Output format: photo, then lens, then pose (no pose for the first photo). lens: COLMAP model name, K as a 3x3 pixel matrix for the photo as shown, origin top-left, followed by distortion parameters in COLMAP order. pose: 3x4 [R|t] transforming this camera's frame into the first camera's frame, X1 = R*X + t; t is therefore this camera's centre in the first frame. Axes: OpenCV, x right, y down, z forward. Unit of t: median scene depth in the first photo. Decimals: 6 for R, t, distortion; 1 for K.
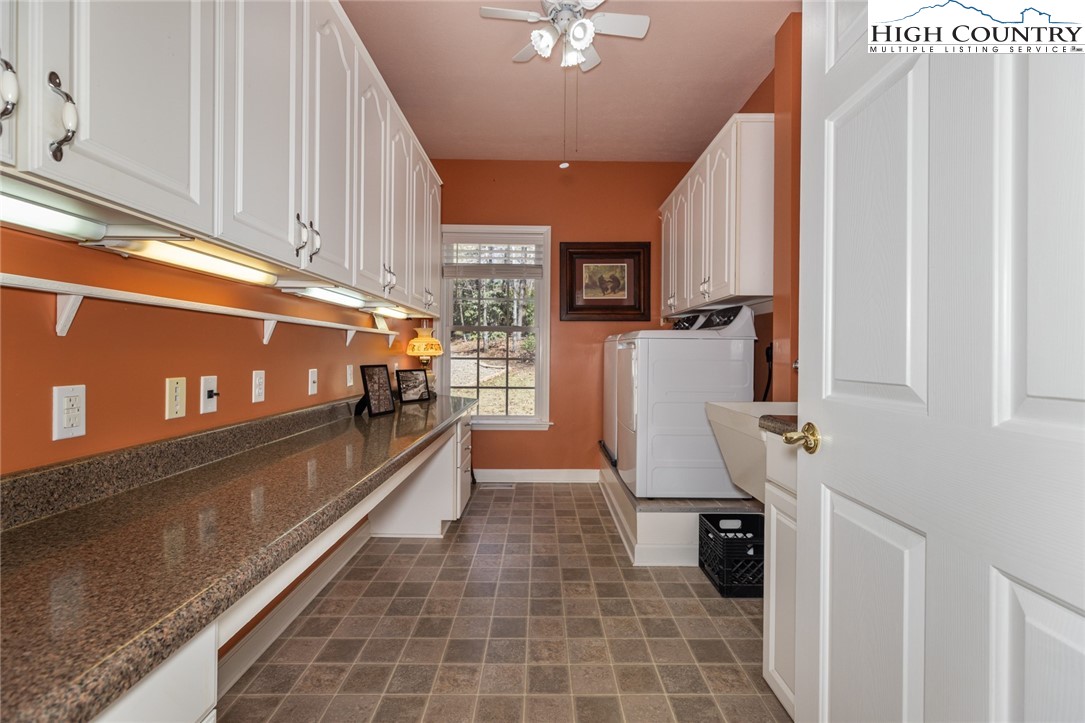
lens RADIAL K [[486.2, 0, 544.9], [0, 486.2, 355.5], [0, 0, 1]] dist [0.001179, 0.000184]
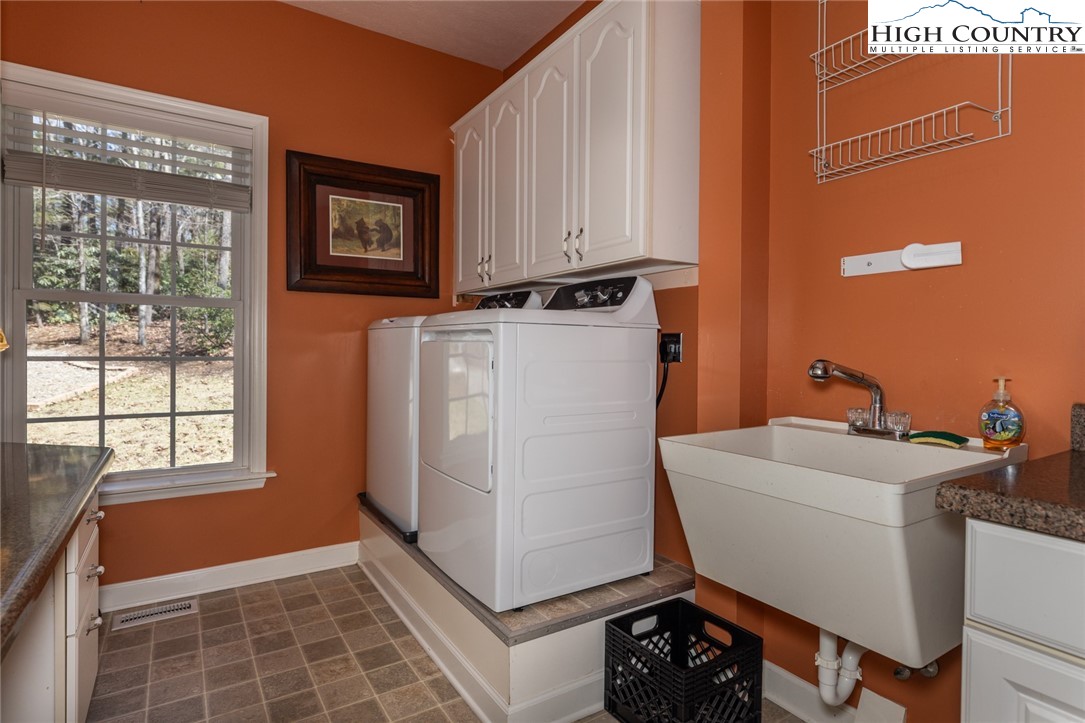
lens RADIAL K [[568.8, 0, 544.6], [0, 568.8, 355.1], [0, 0, 1]] dist [0.000410, -0.000472]
pose [[0.842871, -0.005450, 0.538089, -0.071780], [-0.000586, 0.999939, 0.011045, -0.003902], [-0.538116, -0.009625, 0.842816, 0.285485]]
